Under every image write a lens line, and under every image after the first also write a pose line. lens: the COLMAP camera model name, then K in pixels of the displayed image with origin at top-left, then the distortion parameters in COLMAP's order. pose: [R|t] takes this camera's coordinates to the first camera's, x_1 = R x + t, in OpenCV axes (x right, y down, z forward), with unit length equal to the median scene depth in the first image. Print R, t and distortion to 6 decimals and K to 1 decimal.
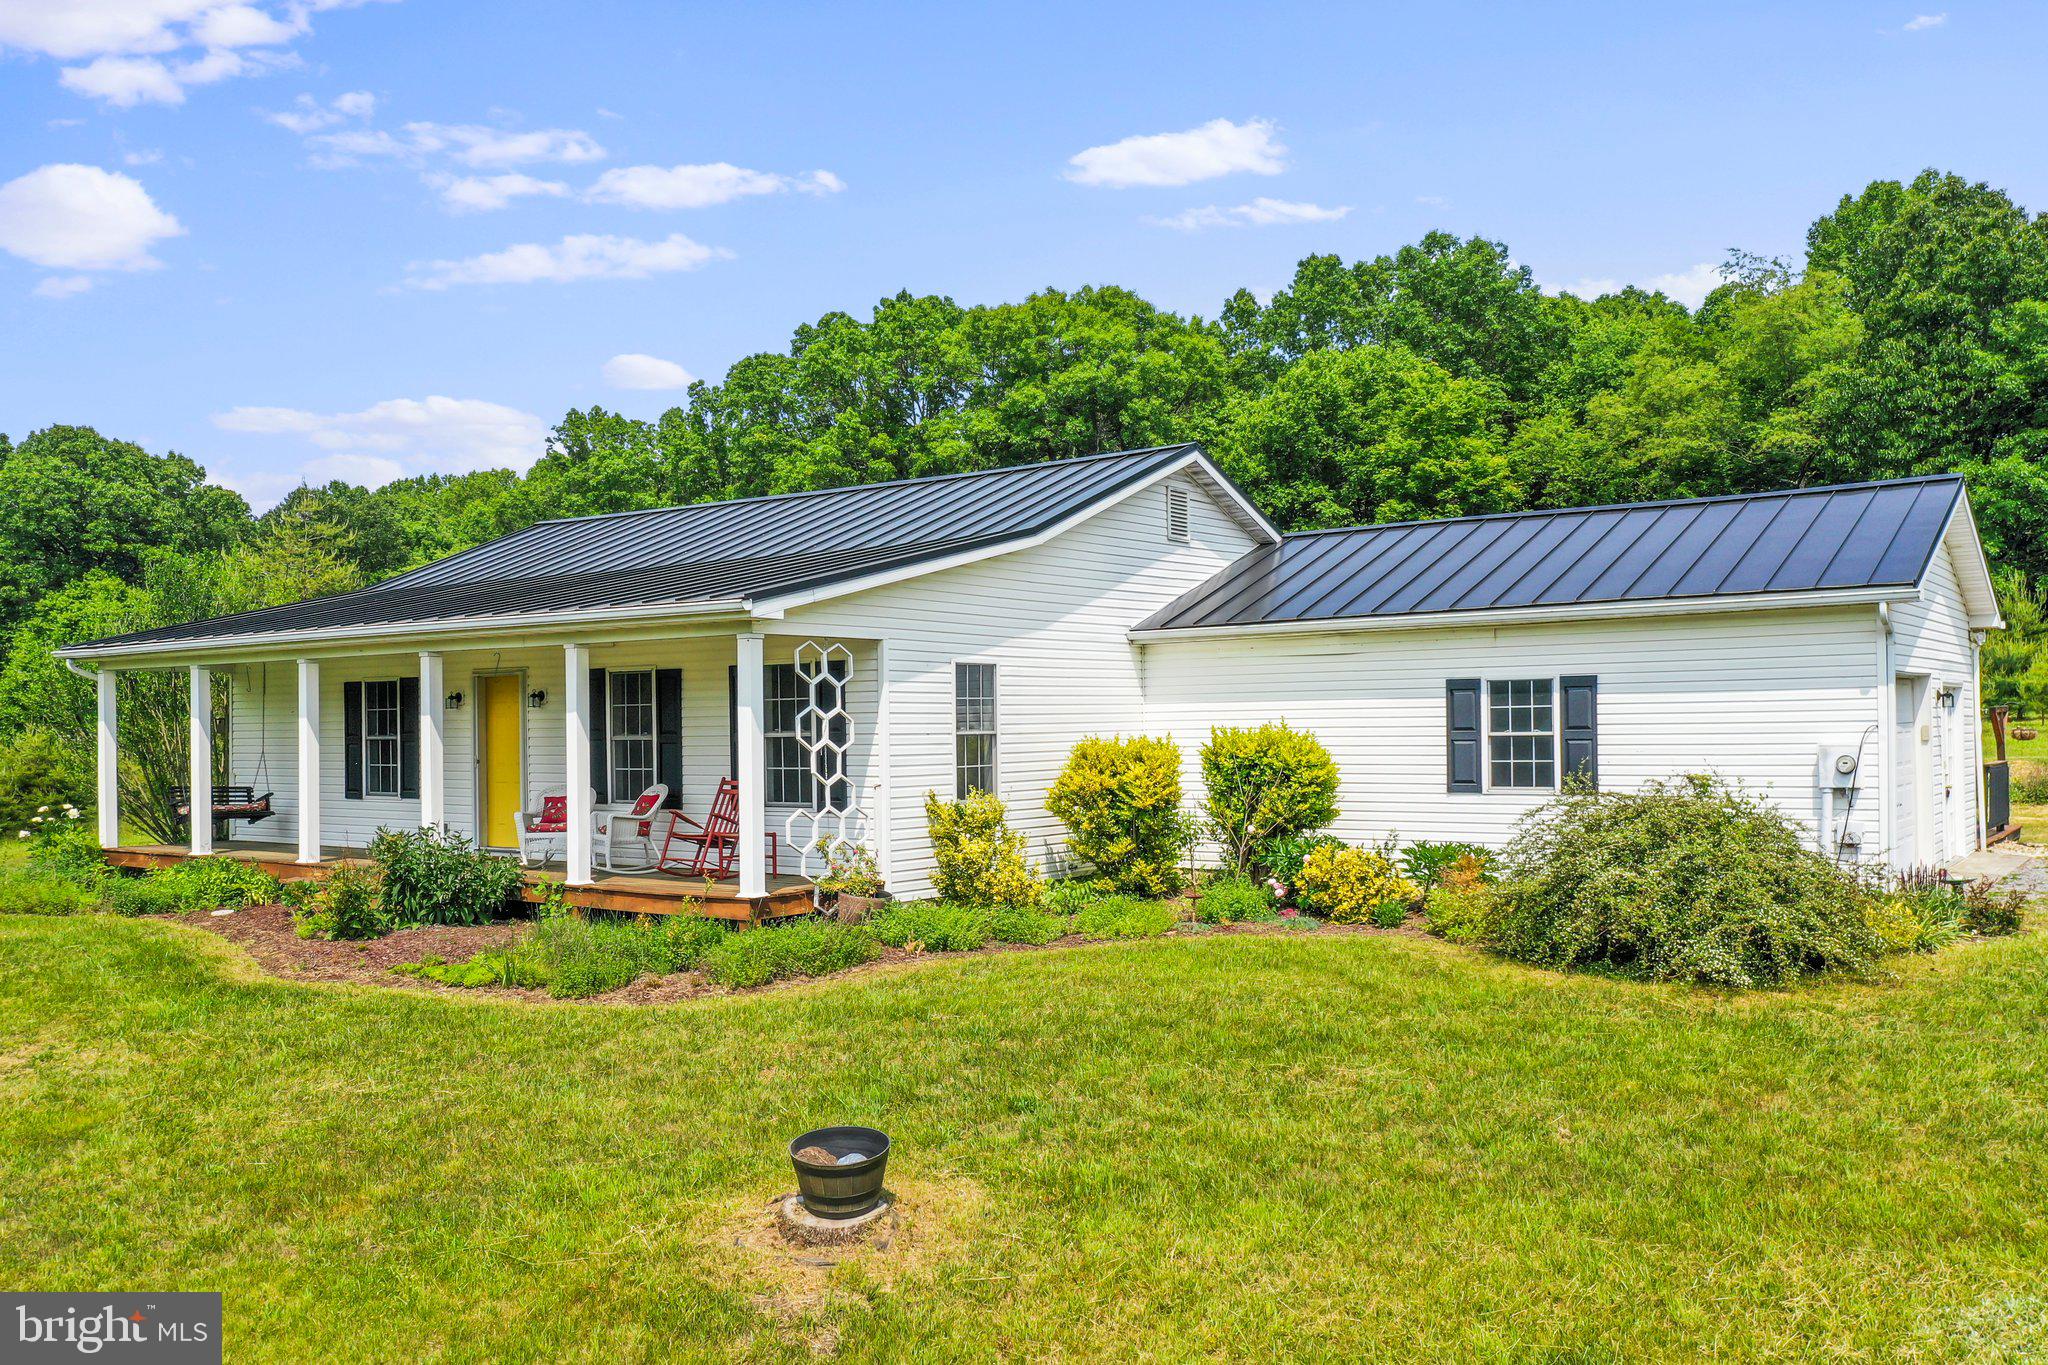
lens RADIAL K [[1660.3, 0, 1002.6], [0, 1660.3, 733.7], [0, 0, 1]] dist [-0.005630, -0.001718]
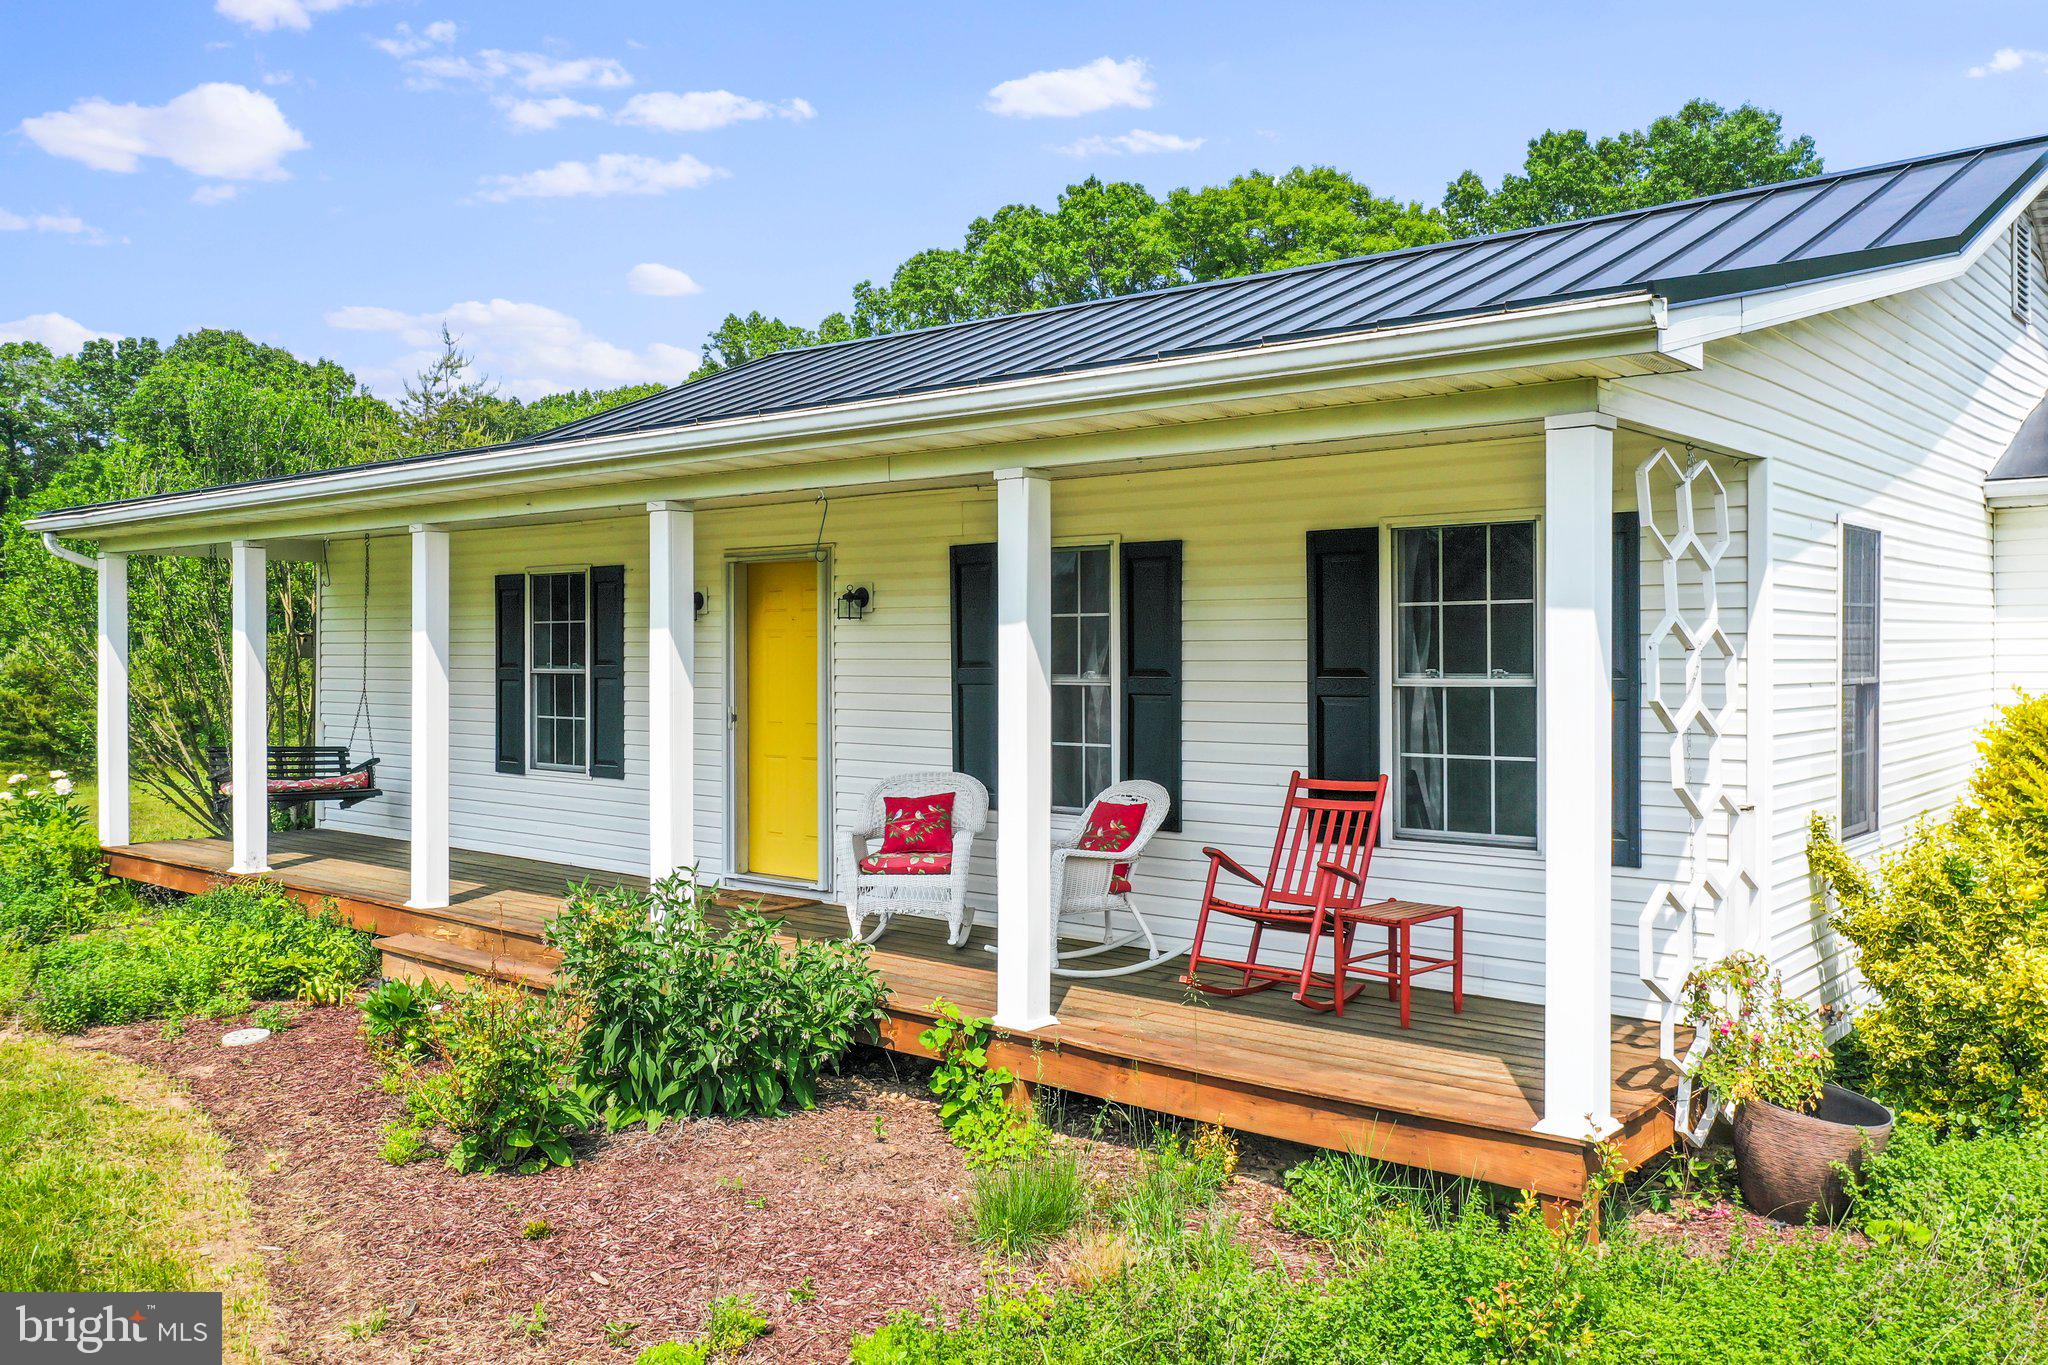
lens RADIAL K [[1630.2, 0, 1010.2], [0, 1630.2, 678.8], [0, 0, 1]] dist [-0.003549, -0.003202]
pose [[0.997415, 0.012039, -0.070841, -0.046978], [-0.011141, 0.999853, 0.013057, -0.001002], [0.070988, -0.012234, 0.997402, 0.118080]]
